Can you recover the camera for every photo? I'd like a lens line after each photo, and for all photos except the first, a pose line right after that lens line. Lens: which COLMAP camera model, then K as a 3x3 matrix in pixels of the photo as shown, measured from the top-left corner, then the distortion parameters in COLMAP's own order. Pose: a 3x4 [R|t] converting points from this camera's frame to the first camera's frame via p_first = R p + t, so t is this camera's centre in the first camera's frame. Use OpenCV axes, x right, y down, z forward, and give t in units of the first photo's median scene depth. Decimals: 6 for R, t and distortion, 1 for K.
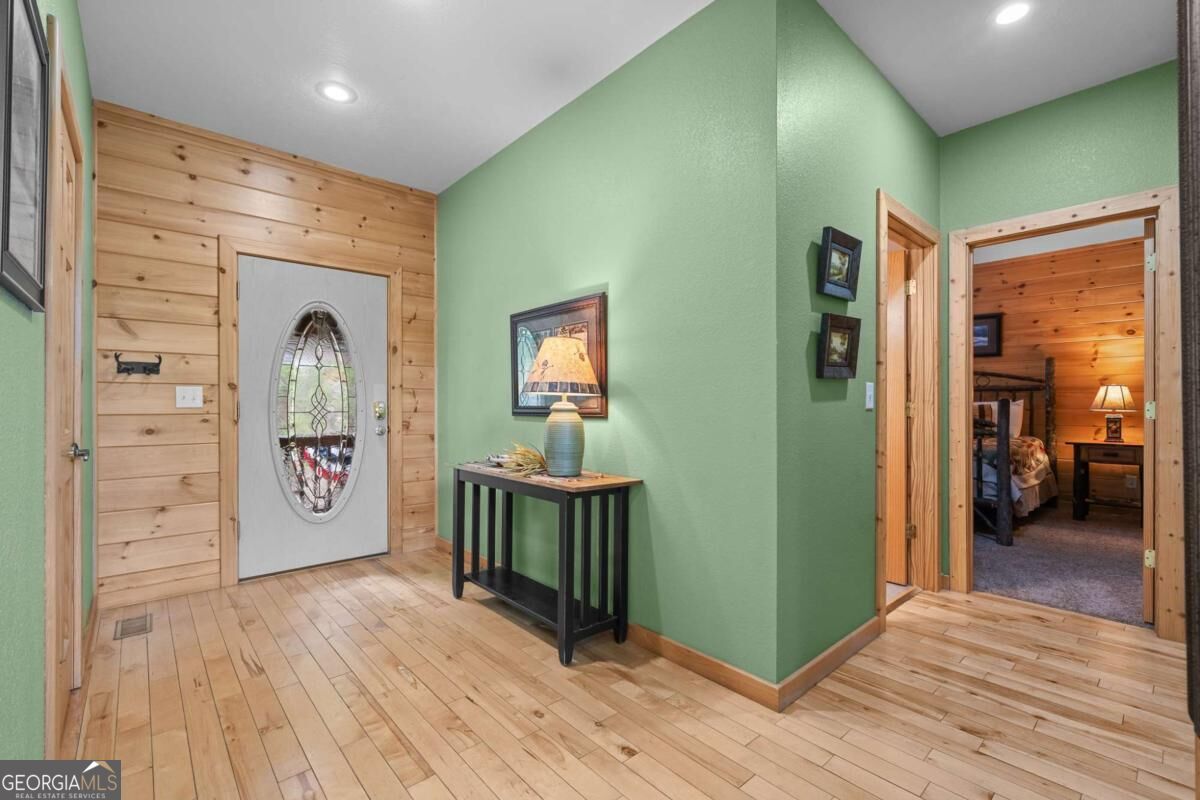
lens RADIAL K [[525.7, 0, 604.4], [0, 525.7, 401.7], [0, 0, 1]] dist [-0.004804, -0.000679]
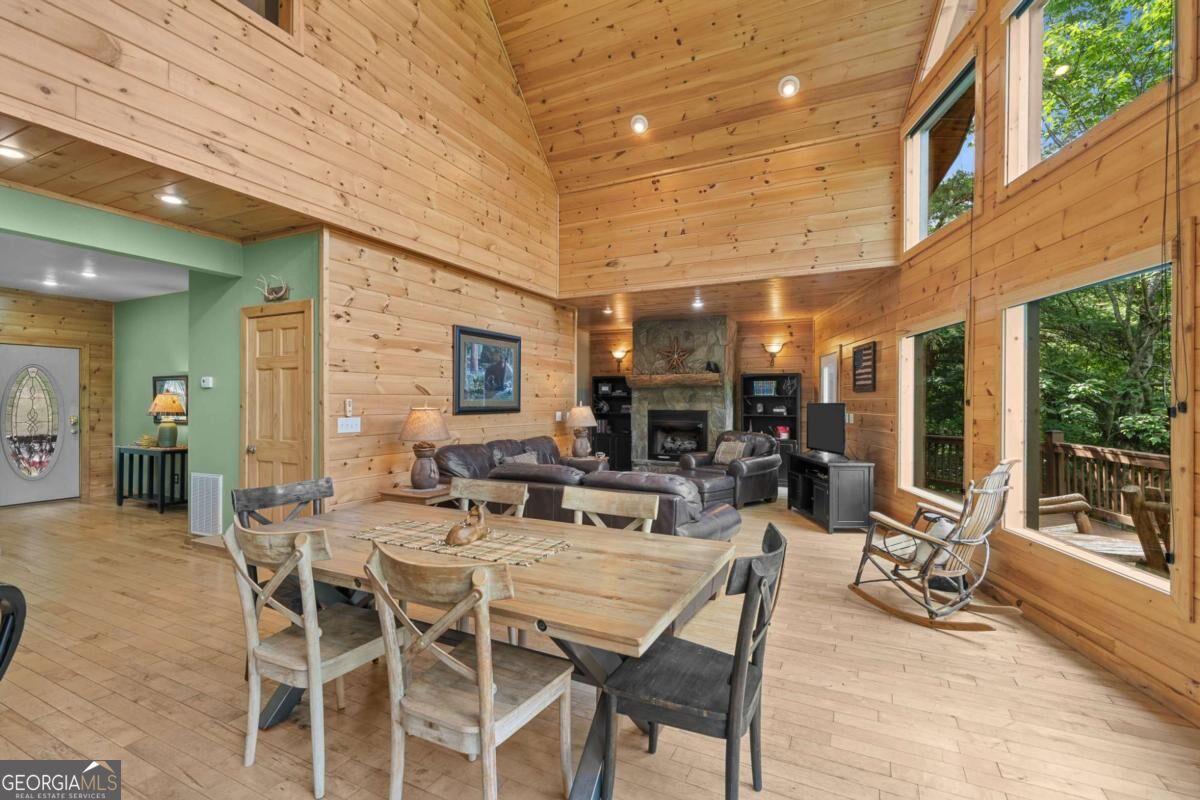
lens RADIAL K [[525.7, 0, 596.3], [0, 525.7, 401.7], [0, 0, 1]] dist [-0.004804, -0.000679]
pose [[0.926426, 0.002089, 0.376471, 0.599533], [-0.003091, 0.999993, 0.002057, -0.061101], [-0.376464, -0.003069, 0.926426, -1.437926]]
